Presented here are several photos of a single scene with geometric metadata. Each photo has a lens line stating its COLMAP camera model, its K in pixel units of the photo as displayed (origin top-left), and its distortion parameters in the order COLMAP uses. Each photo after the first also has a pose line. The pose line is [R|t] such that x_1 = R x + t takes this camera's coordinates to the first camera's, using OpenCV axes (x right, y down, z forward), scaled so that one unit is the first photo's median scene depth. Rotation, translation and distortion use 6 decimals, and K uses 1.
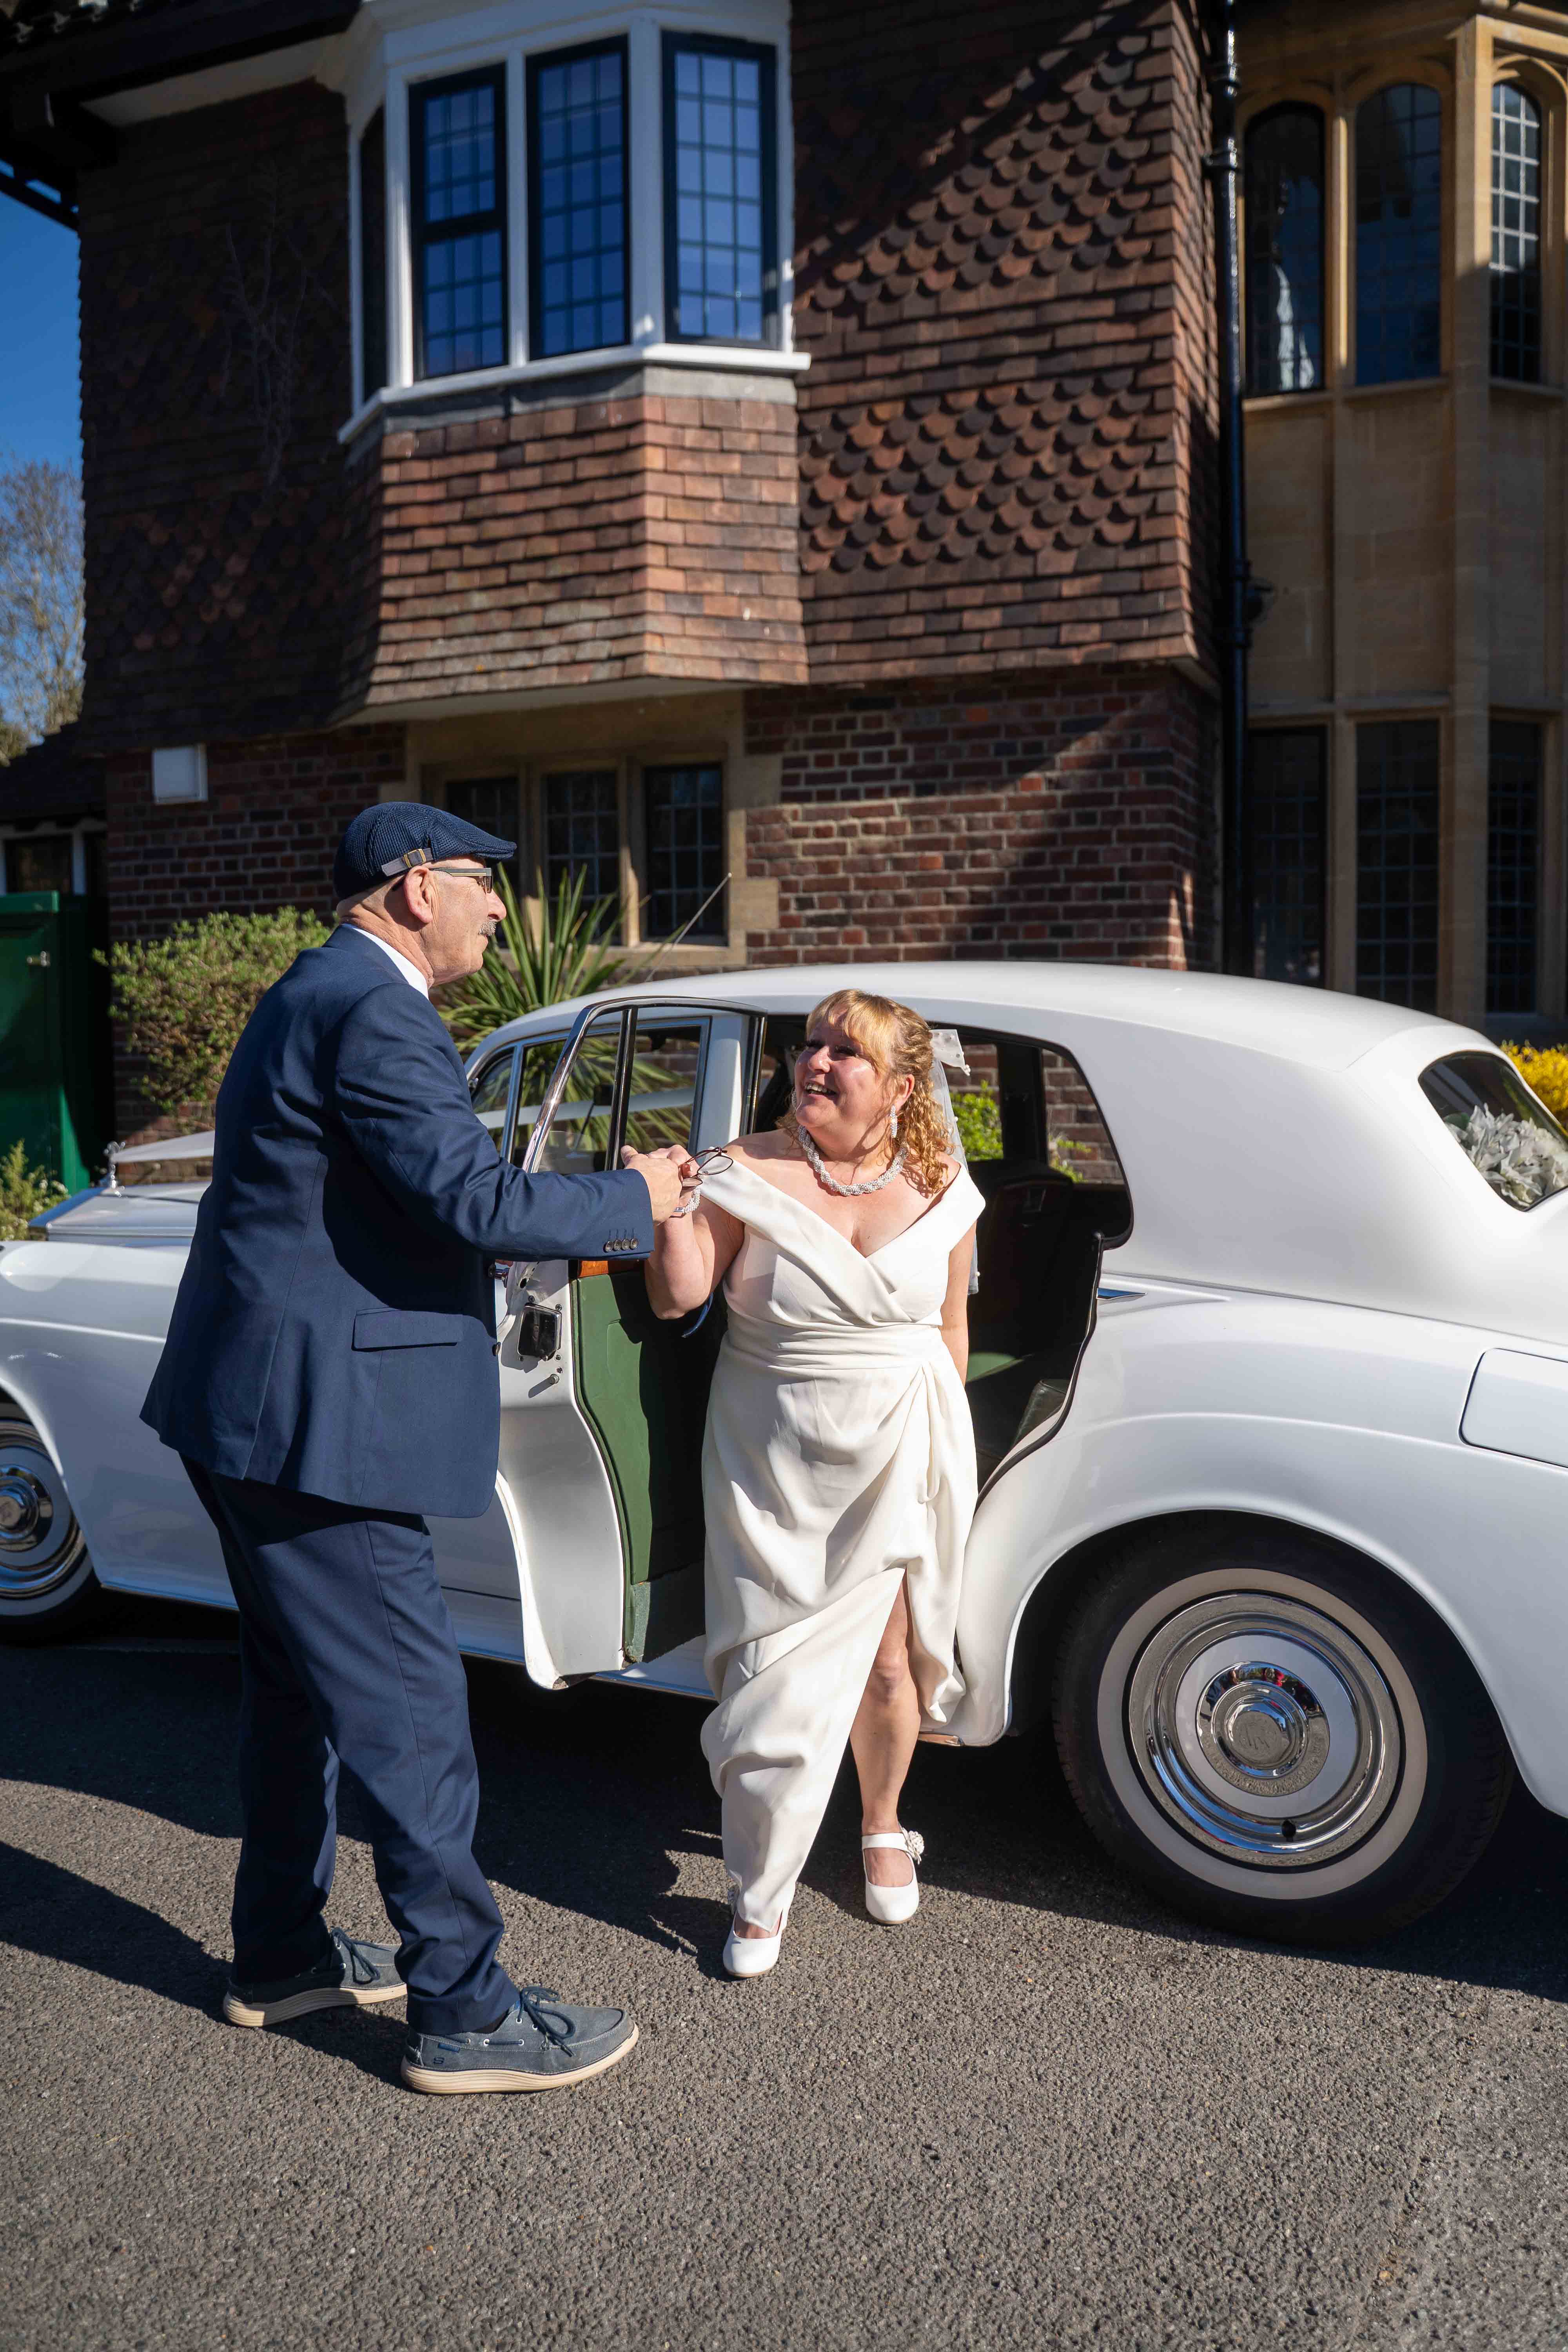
lens RADIAL K [[1916.2, 0, 793.5], [0, 1916.2, 1171.1], [0, 0, 1]] dist [-0.104543, 0.072980]
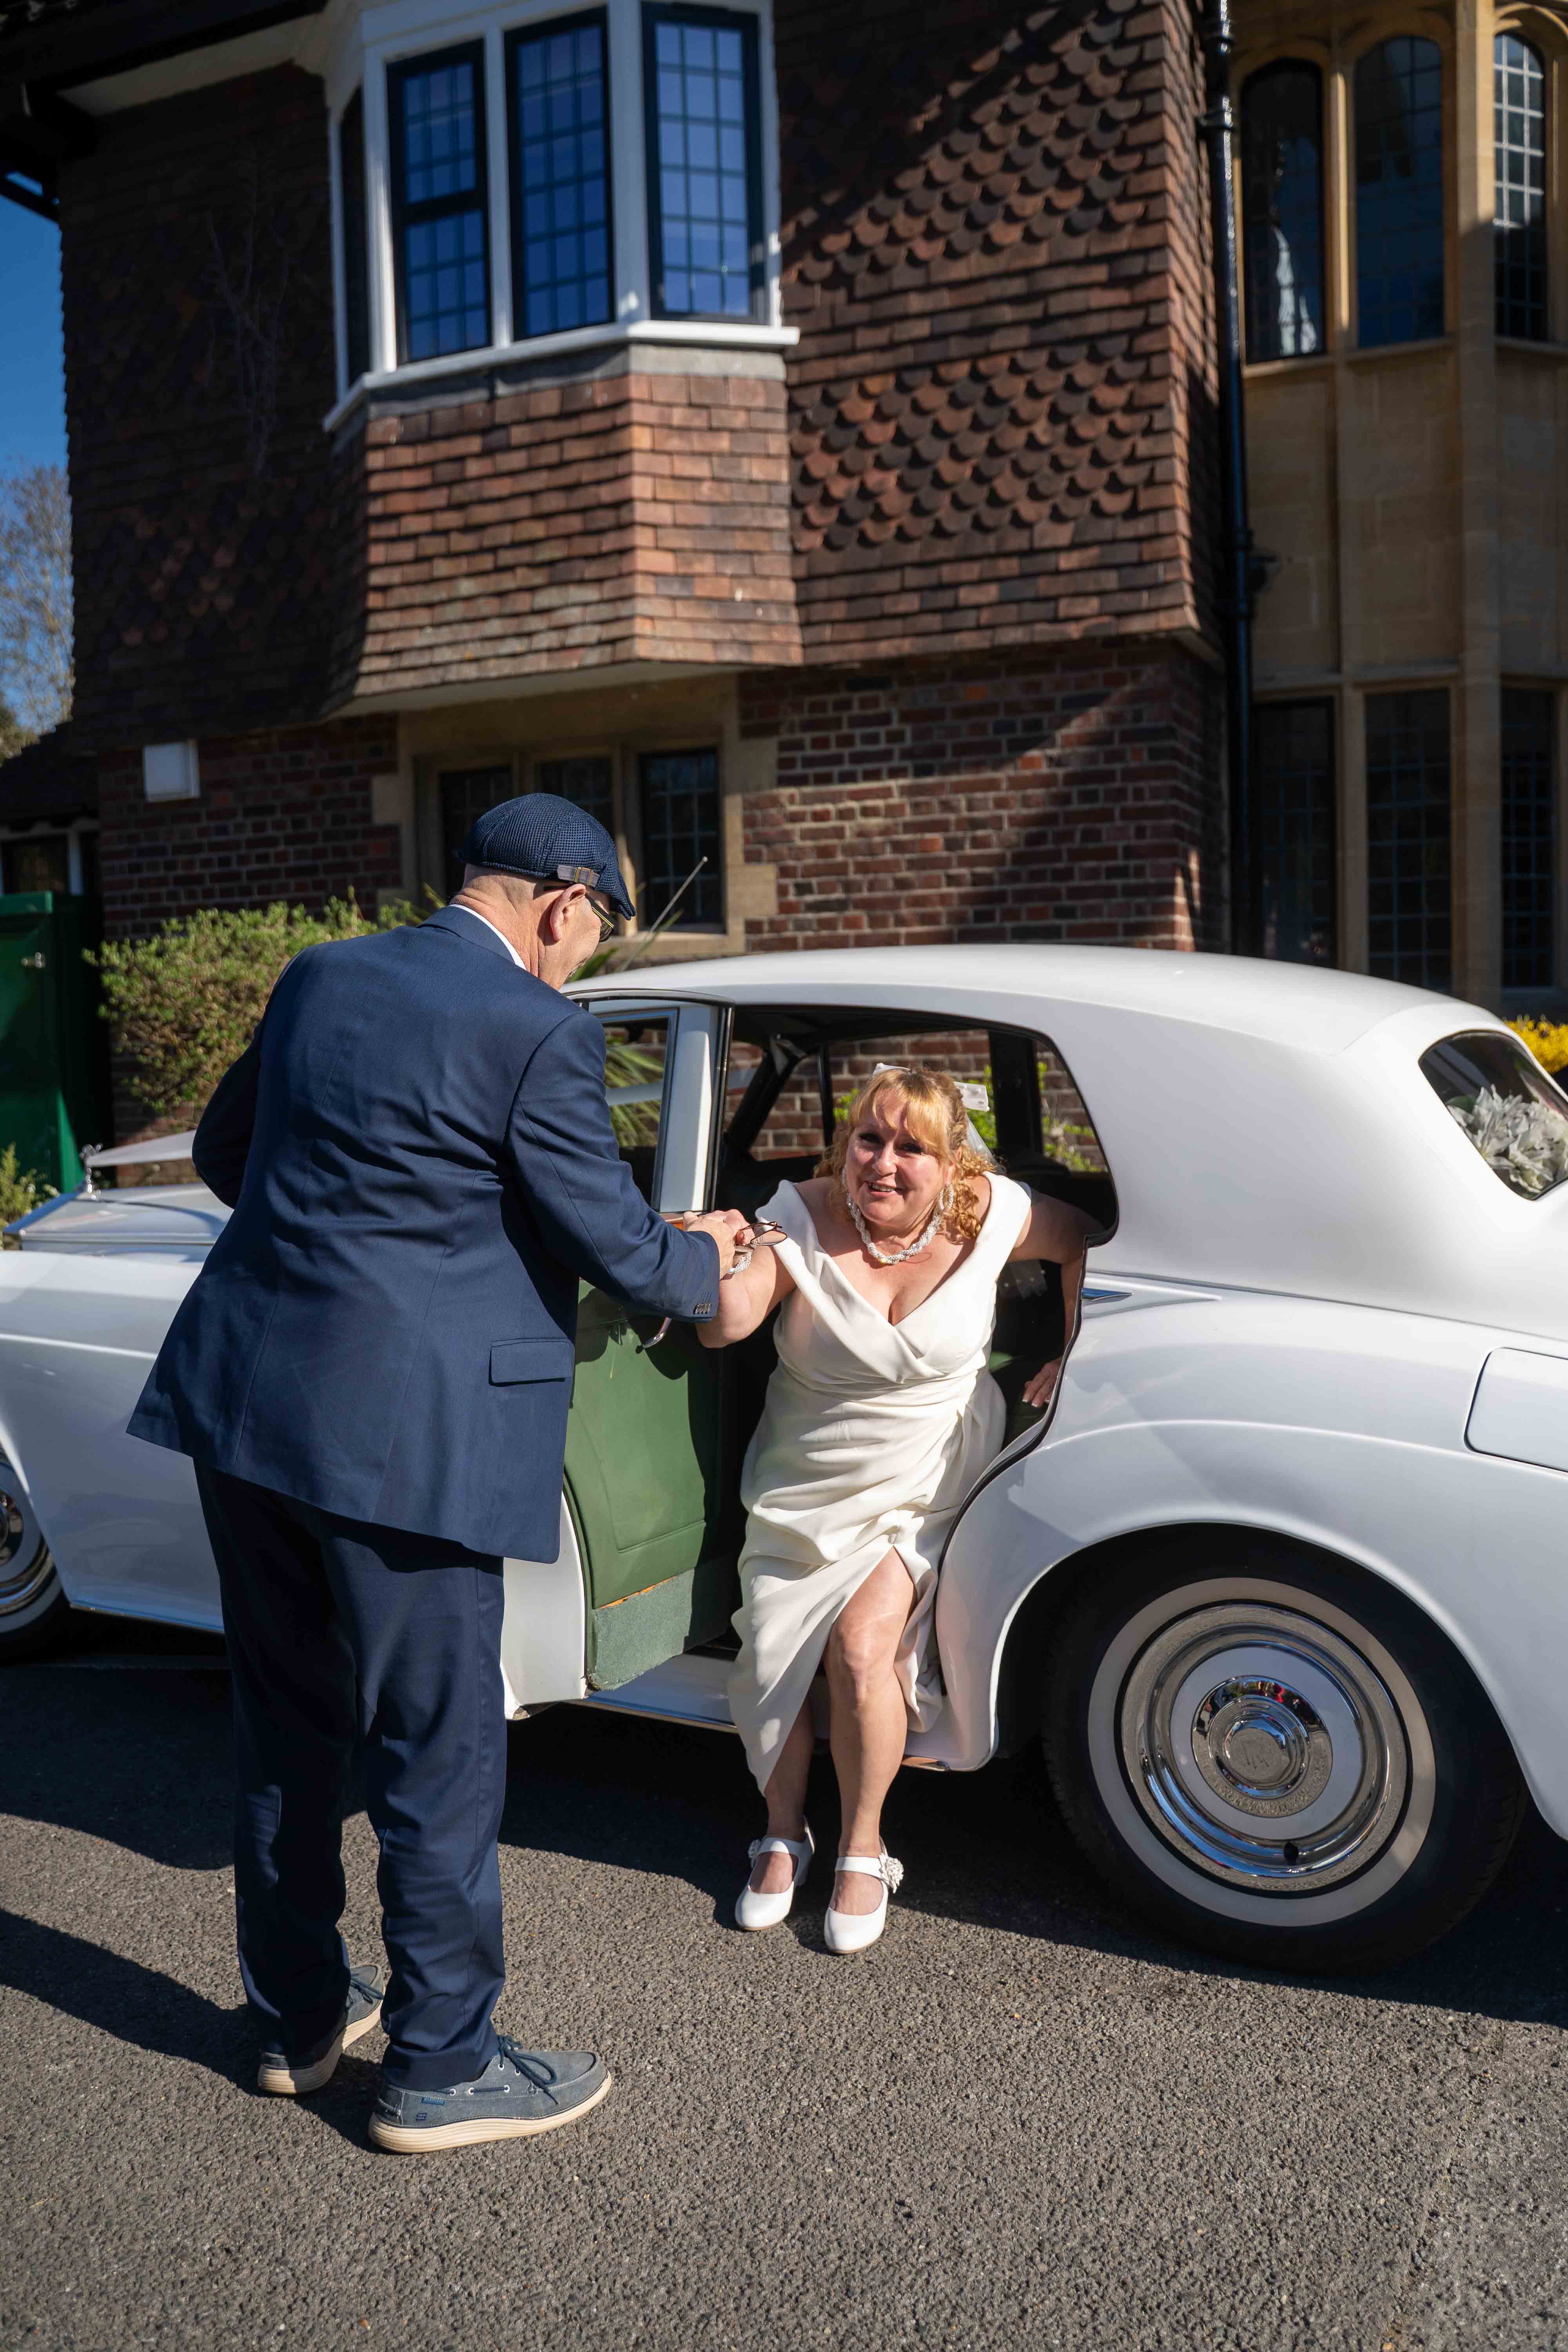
lens RADIAL K [[1916.2, 0, 791.7], [0, 1916.2, 1167.8], [0, 0, 1]] dist [-0.104543, 0.072980]
pose [[0.999760, -0.016945, -0.013864, 0.011429], [0.016997, 0.999849, 0.003665, -0.000667], [0.013800, -0.003899, 0.999897, 0.019162]]
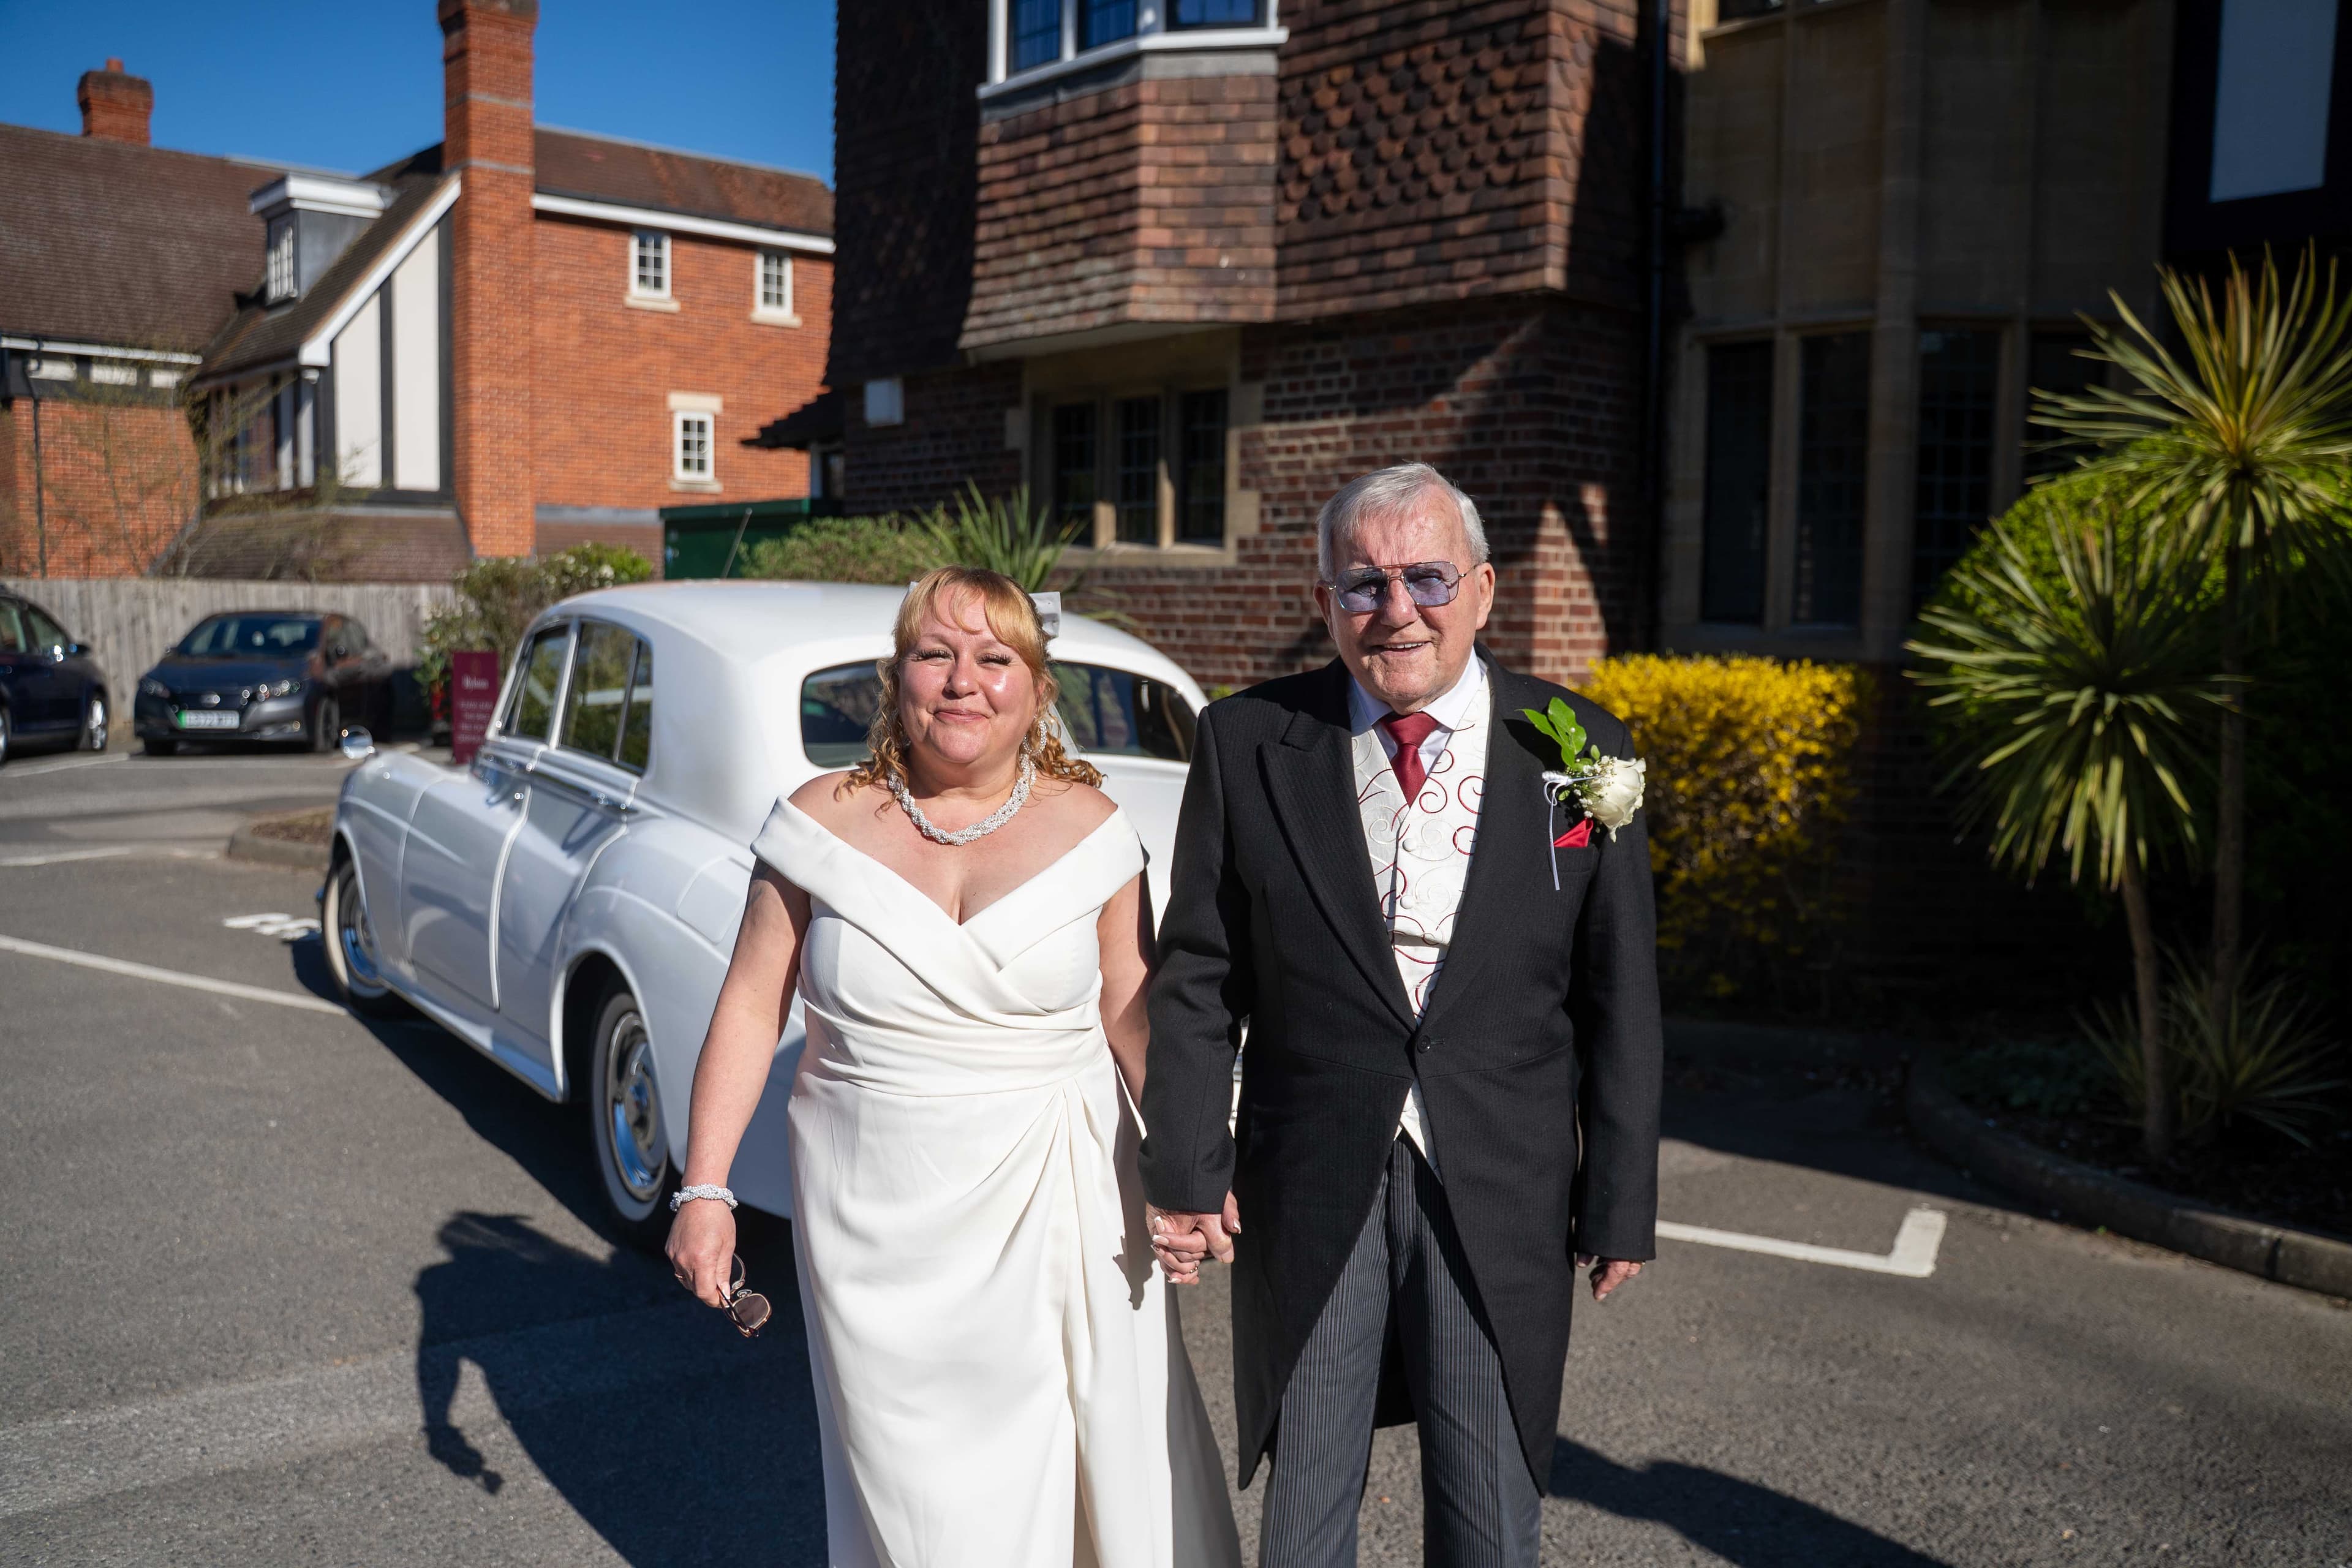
lens RADIAL K [[1920.3, 0, 1183.8], [0, 1920.3, 785.3], [0, 0, 1]] dist [-0.115644, 0.093874]
pose [[0.910180, 0.061111, -0.409681, 0.448700], [-0.053715, 0.998119, 0.029550, -0.008788], [0.410716, -0.004890, 0.911750, -0.066685]]
